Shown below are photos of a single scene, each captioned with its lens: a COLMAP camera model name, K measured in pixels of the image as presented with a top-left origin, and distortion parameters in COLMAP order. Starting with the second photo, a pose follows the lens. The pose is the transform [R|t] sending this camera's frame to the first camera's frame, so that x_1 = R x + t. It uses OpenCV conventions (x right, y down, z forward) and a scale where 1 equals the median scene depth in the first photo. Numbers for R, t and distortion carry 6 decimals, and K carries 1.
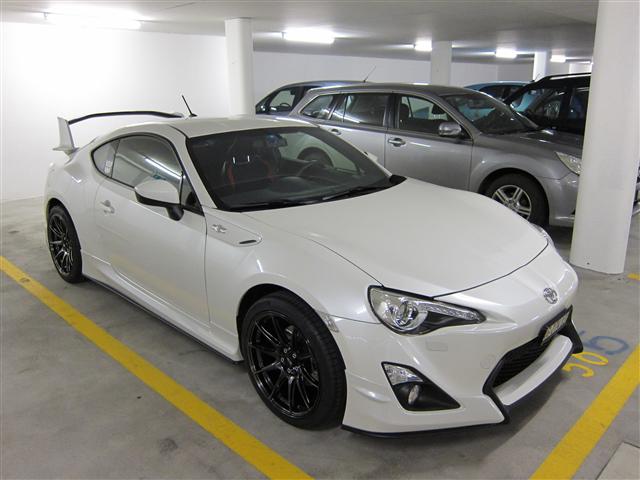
lens RADIAL K [[510.2, 0, 310.6], [0, 510.2, 276.0], [0, 0, 1]] dist [-0.009291, -0.004359]
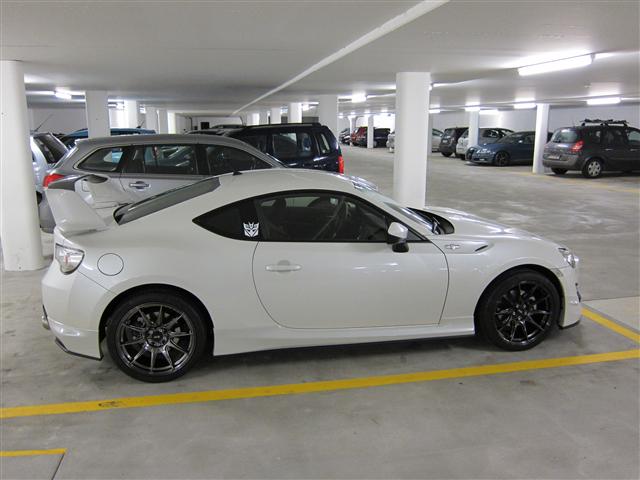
lens RADIAL K [[522.5, 0, 320.0], [0, 522.5, 240.0], [0, 0, 1]] dist [-0.038767, -0.000365]
pose [[0.559528, -0.180865, 0.808837, -1.460702], [0.281331, 0.959404, 0.019917, -0.229268], [-0.779603, 0.216407, 0.587696, 0.395310]]
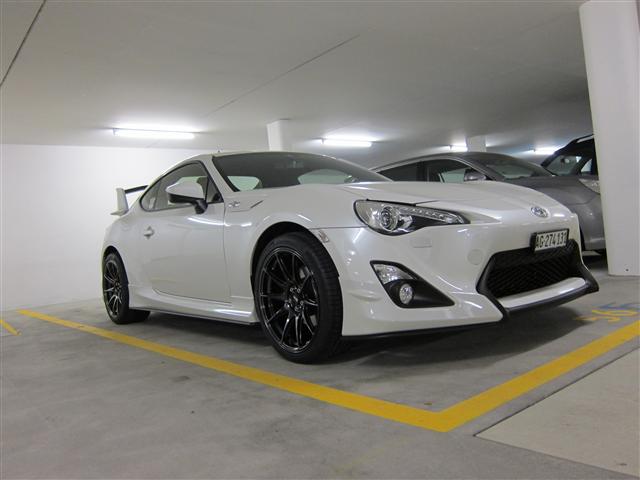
lens RADIAL K [[520.4, 0, 320.4], [0, 520.4, 284.3], [0, 0, 1]] dist [-0.023998, 0.000872]
pose [[0.990476, -0.085507, -0.107918, 0.108079], [0.055847, 0.965916, -0.252758, 0.349343], [0.125852, 0.244324, 0.961492, -0.028150]]
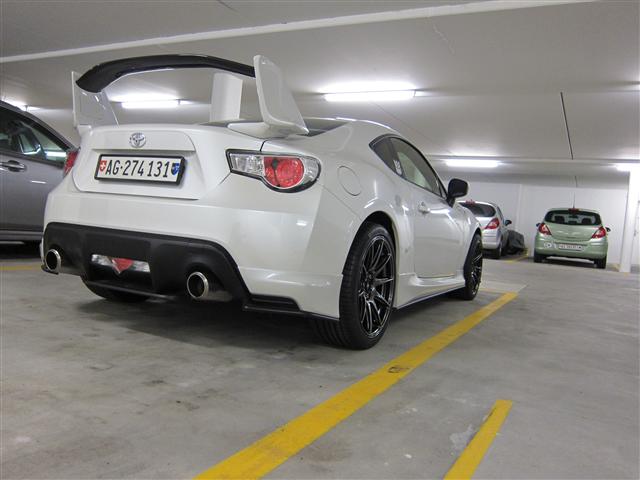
lens RADIAL K [[522.5, 0, 320.0], [0, 522.5, 240.0], [0, 0, 1]] dist [-0.038767, -0.000365]
pose [[-0.306803, -0.060297, 0.949861, -1.584290], [0.239274, 0.961053, 0.138292, -0.323181], [-0.921206, 0.269706, -0.280426, 1.811306]]
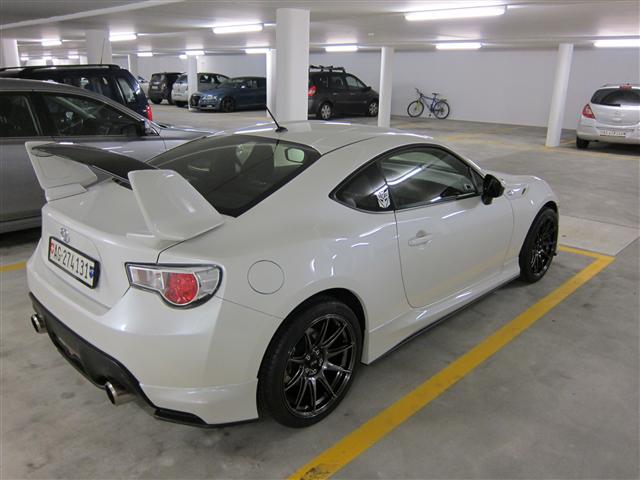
lens RADIAL K [[522.5, 0, 320.0], [0, 522.5, 240.0], [0, 0, 1]] dist [-0.038767, -0.000365]
pose [[-0.014660, -0.306934, 0.951618, -1.506161], [0.319626, 0.900347, 0.295321, -0.544972], [-0.947430, 0.308492, 0.084905, 1.332375]]
